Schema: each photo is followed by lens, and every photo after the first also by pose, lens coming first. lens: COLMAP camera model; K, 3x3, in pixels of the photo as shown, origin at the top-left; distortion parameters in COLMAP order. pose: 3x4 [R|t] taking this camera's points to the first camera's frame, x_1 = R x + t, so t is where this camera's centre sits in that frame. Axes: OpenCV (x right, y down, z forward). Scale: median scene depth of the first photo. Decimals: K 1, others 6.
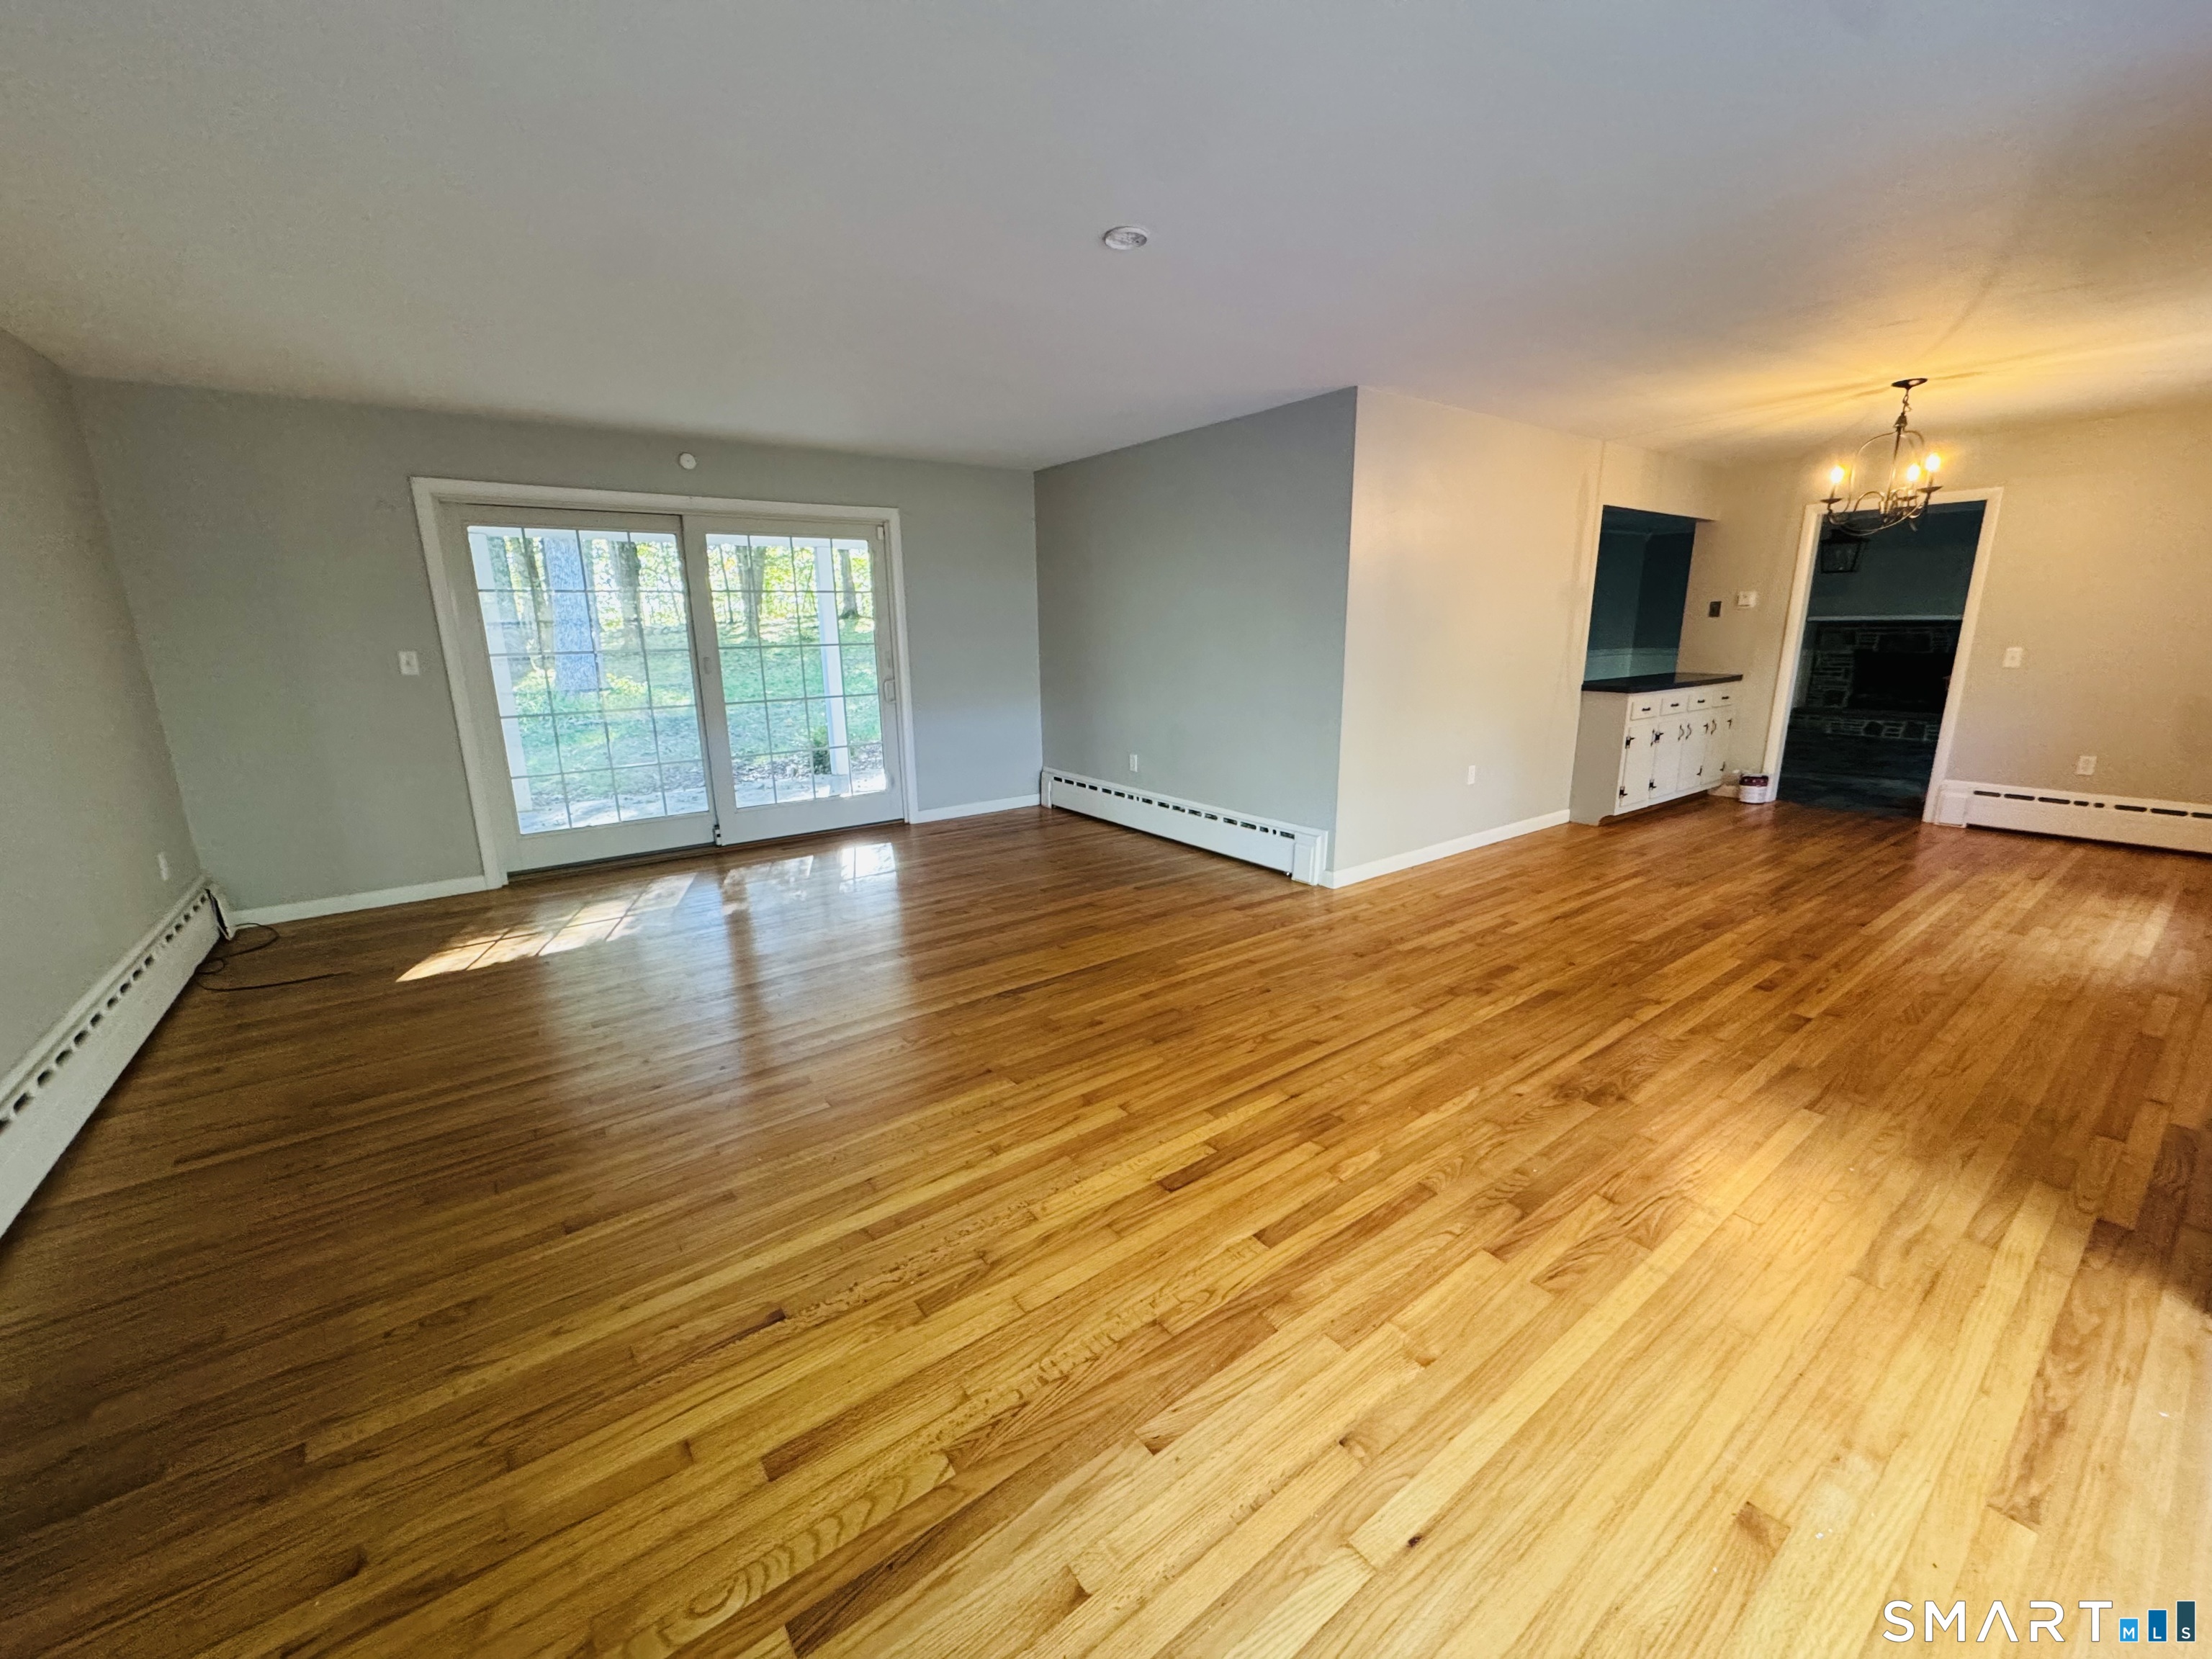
lens RADIAL K [[878.8, 0, 1102.6], [0, 878.8, 830.6], [0, 0, 1]] dist [-0.003447, -0.000269]
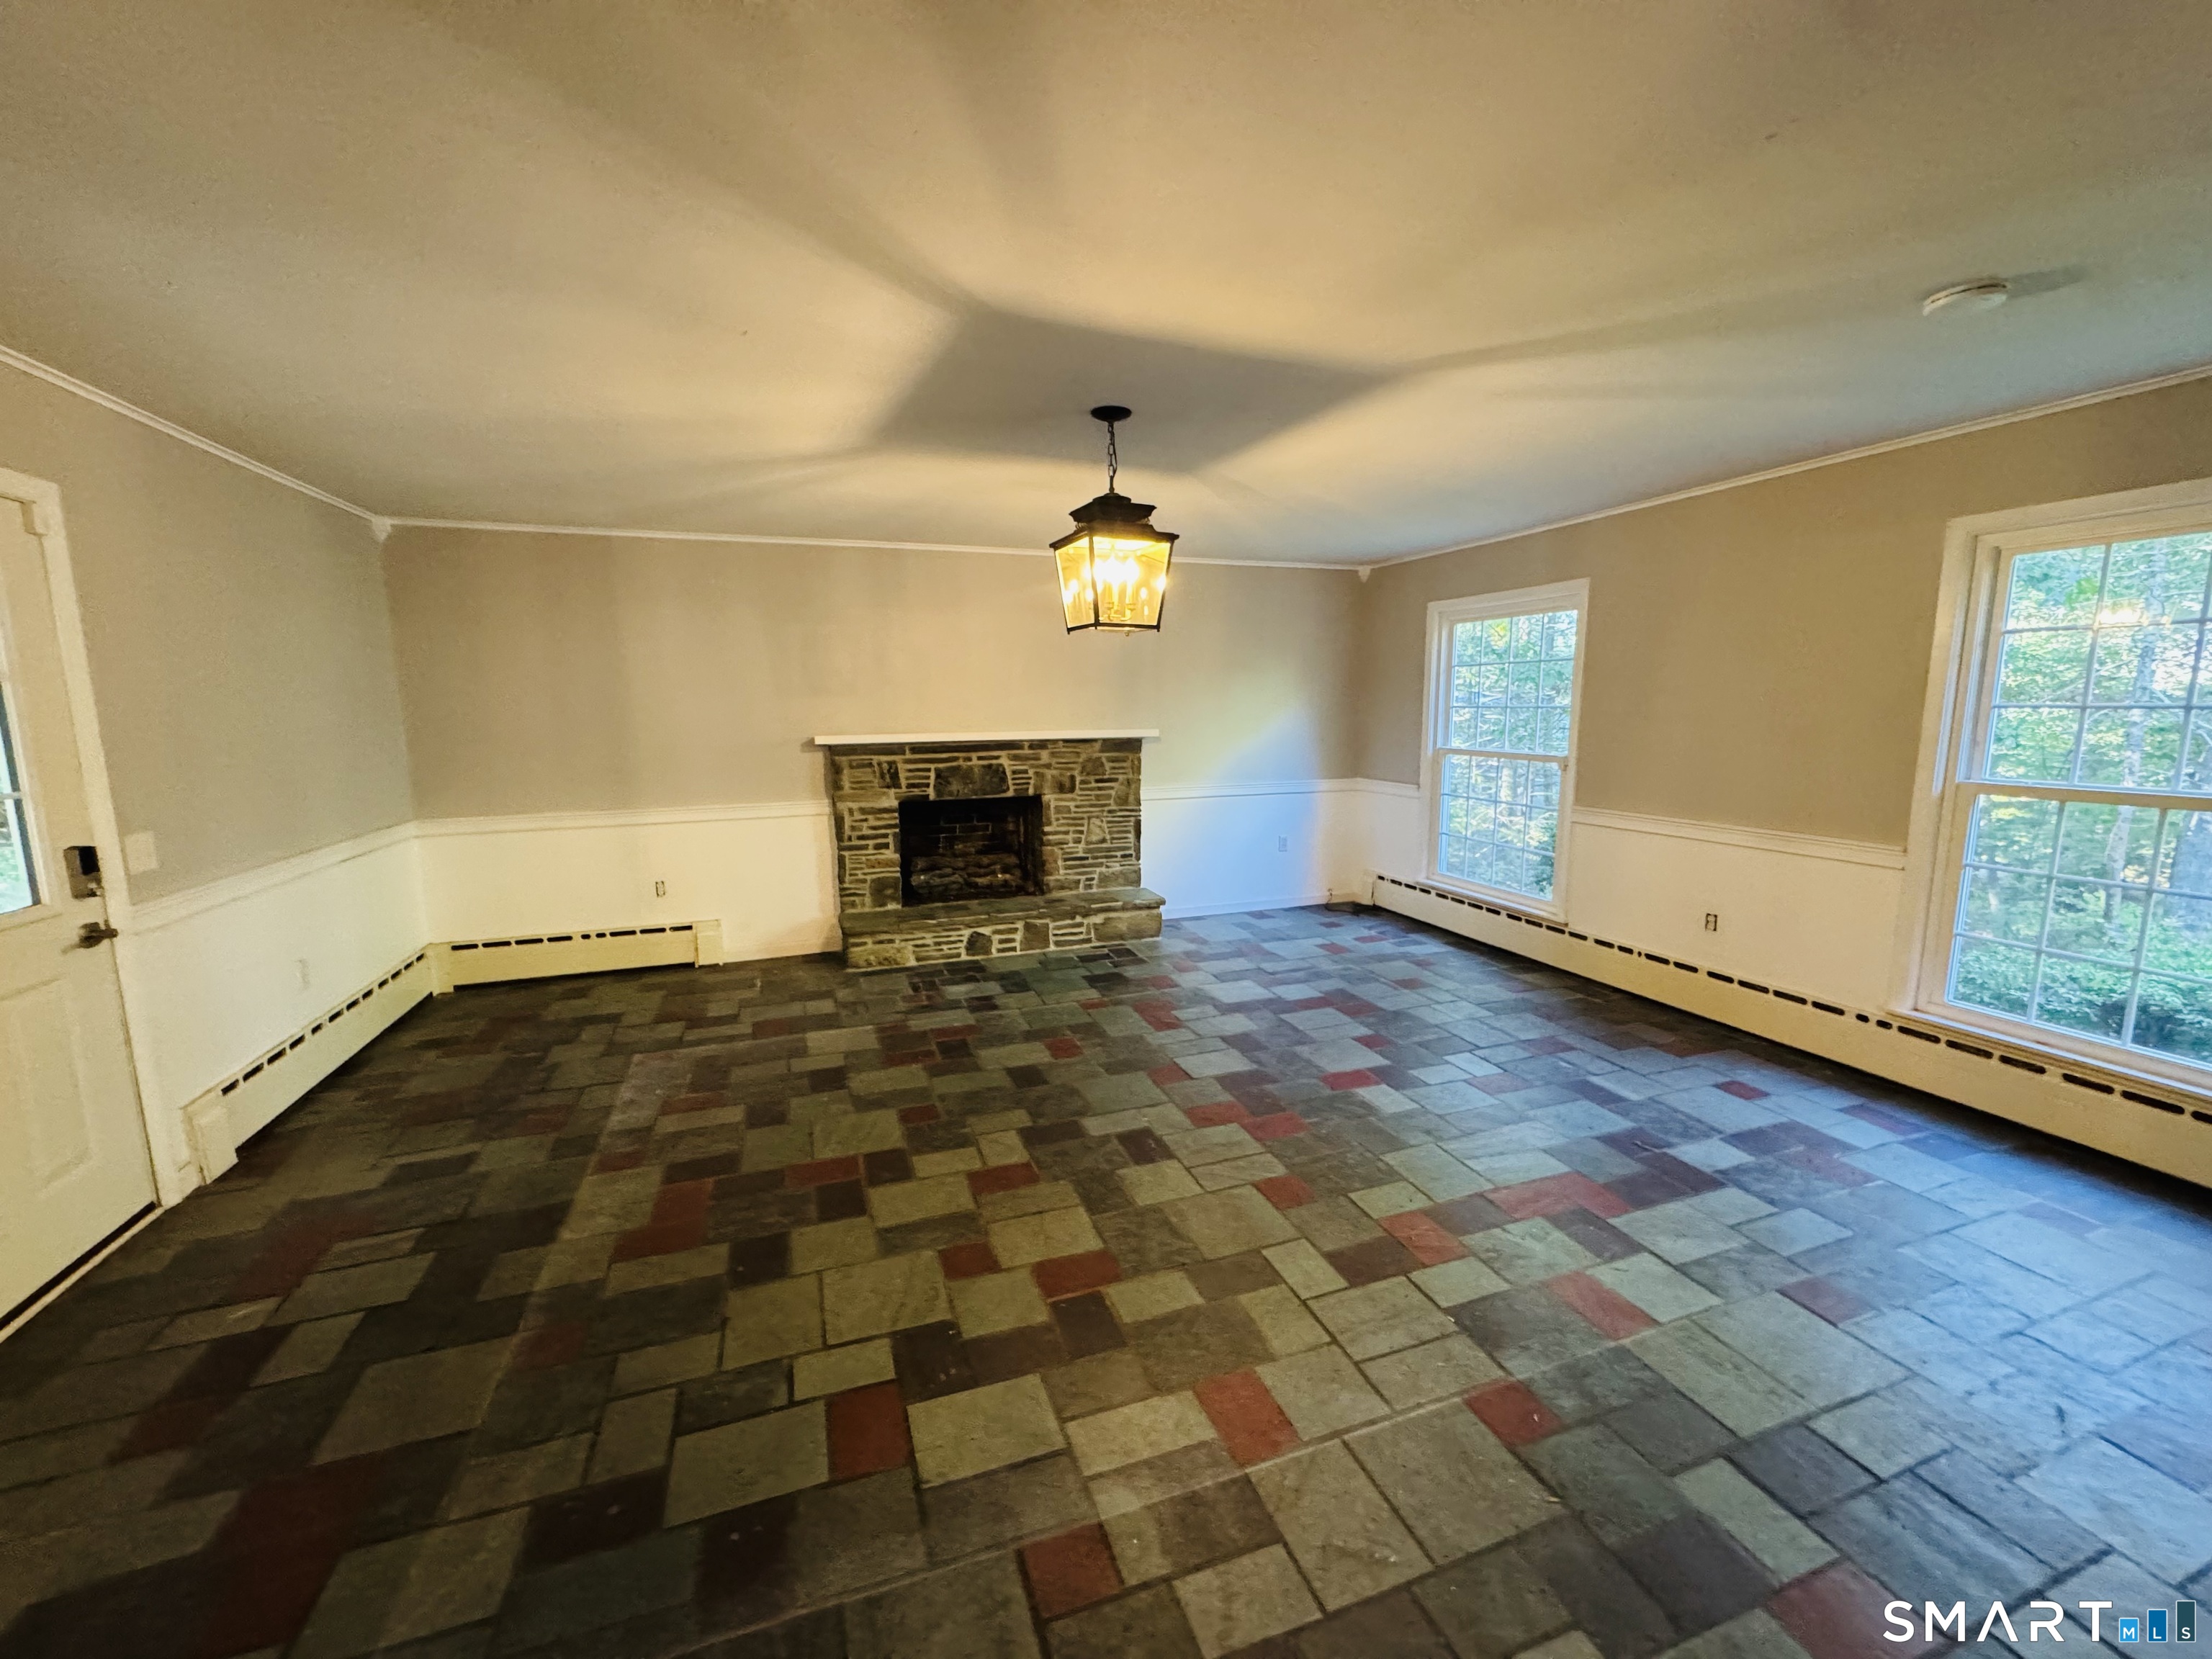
lens RADIAL K [[878.8, 0, 1102.9], [0, 878.8, 833.0], [0, 0, 1]] dist [-0.003447, -0.000269]
pose [[0.293386, -0.126807, 0.947547, 0.403570], [0.232049, 0.970968, 0.058092, -0.190827], [-0.927404, 0.202834, 0.314293, 0.738835]]
